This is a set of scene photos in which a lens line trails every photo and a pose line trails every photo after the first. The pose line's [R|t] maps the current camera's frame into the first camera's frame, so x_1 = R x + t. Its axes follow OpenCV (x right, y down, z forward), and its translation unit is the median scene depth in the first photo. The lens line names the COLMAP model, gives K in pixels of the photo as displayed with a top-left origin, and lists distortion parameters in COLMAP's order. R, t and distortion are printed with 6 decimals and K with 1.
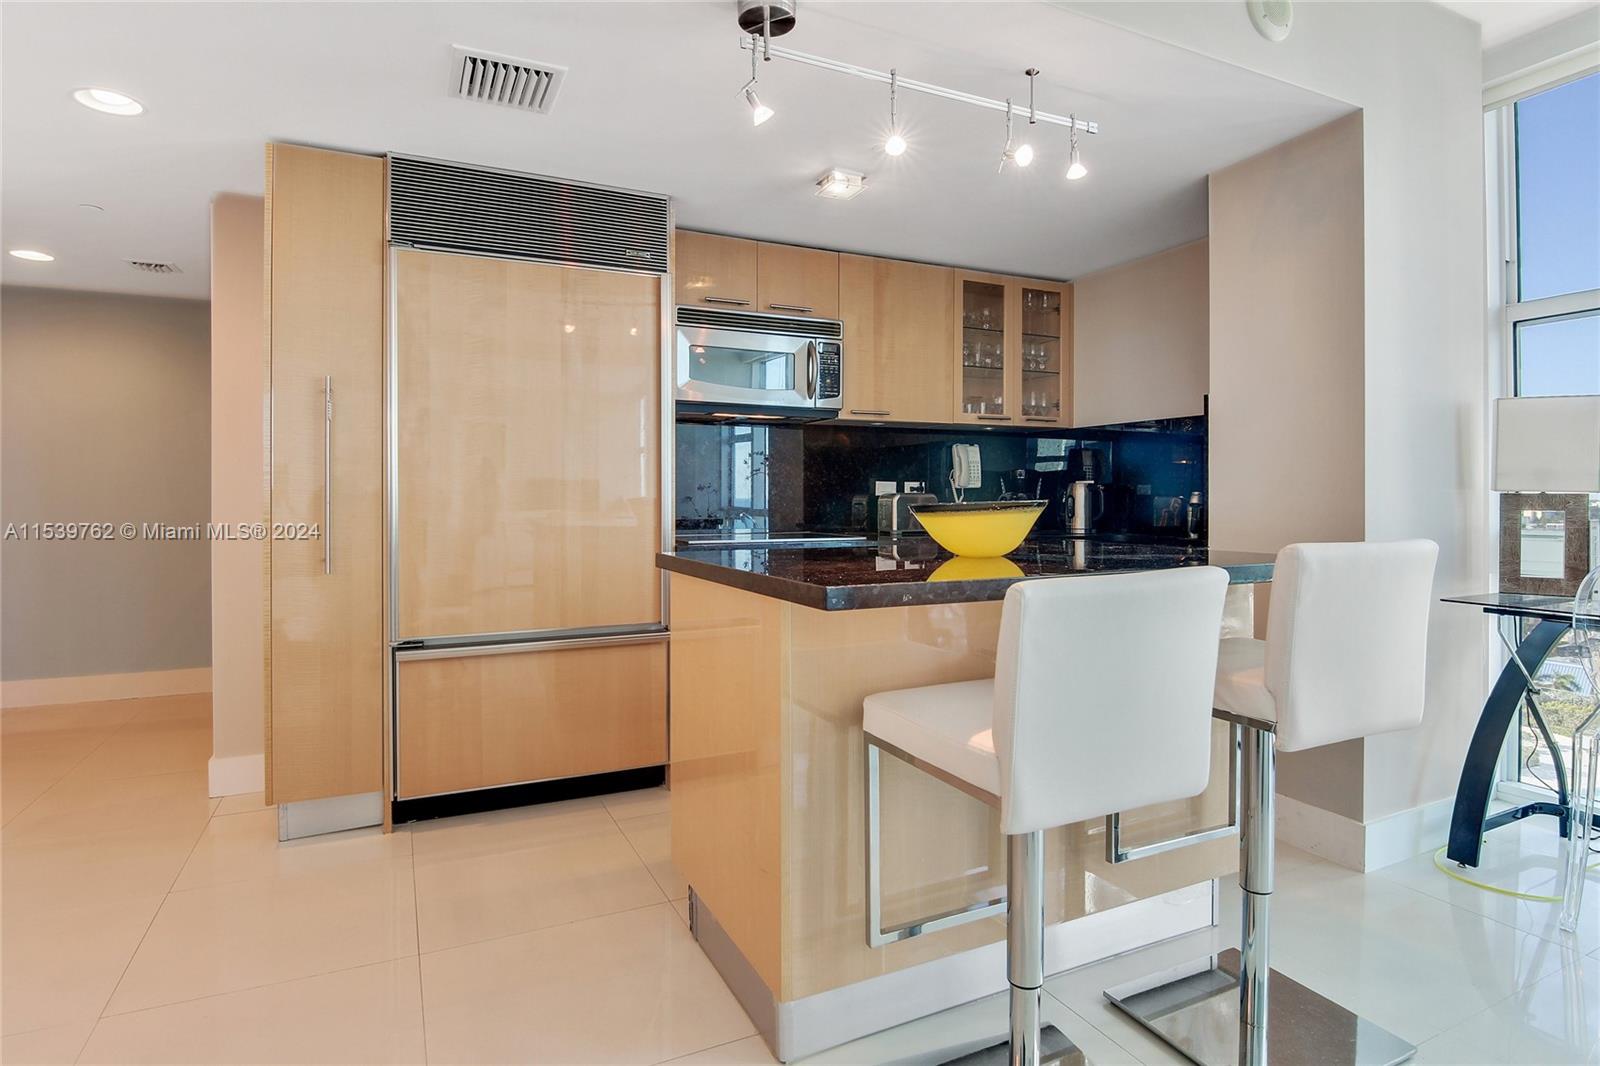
lens RADIAL K [[856.5, 0, 788.9], [0, 856.5, 515.7], [0, 0, 1]] dist [0.023889, -0.009568]
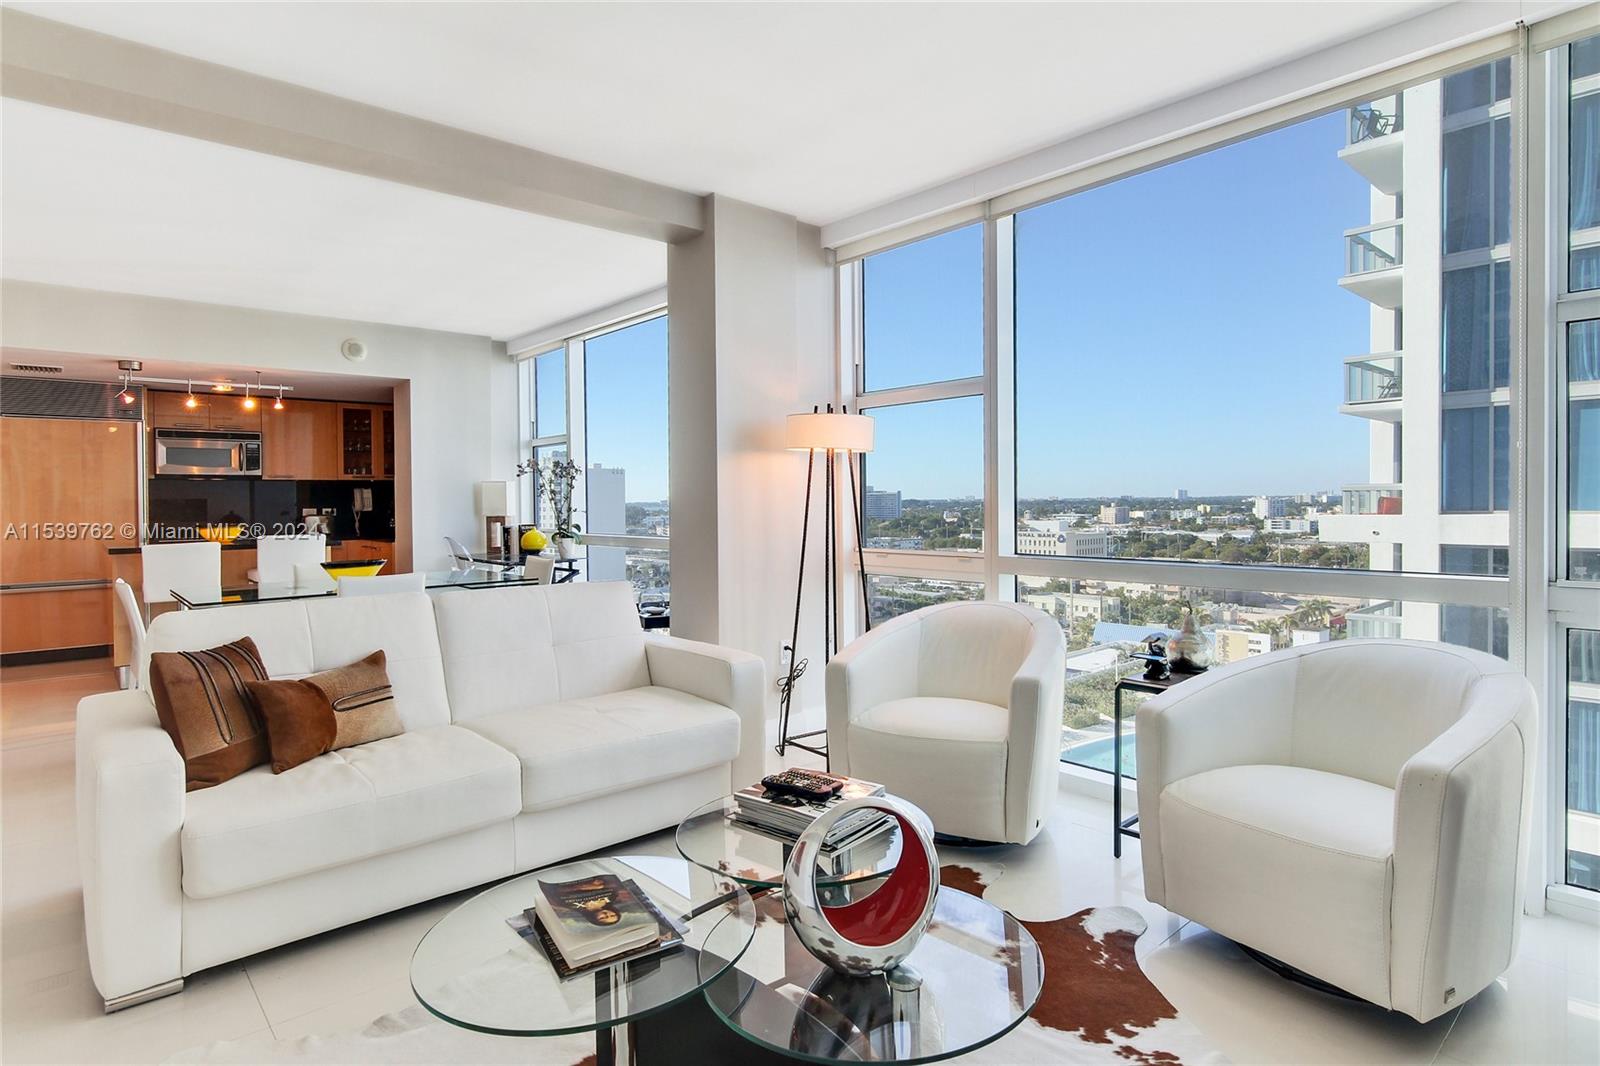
lens RADIAL K [[856.5, 0, 785.5], [0, 856.5, 524.9], [0, 0, 1]] dist [0.023889, -0.009568]
pose [[0.968345, -0.014666, 0.249183, 1.054157], [0.012043, 0.999855, 0.012049, -0.019756], [-0.249324, -0.008667, 0.968381, -1.837798]]
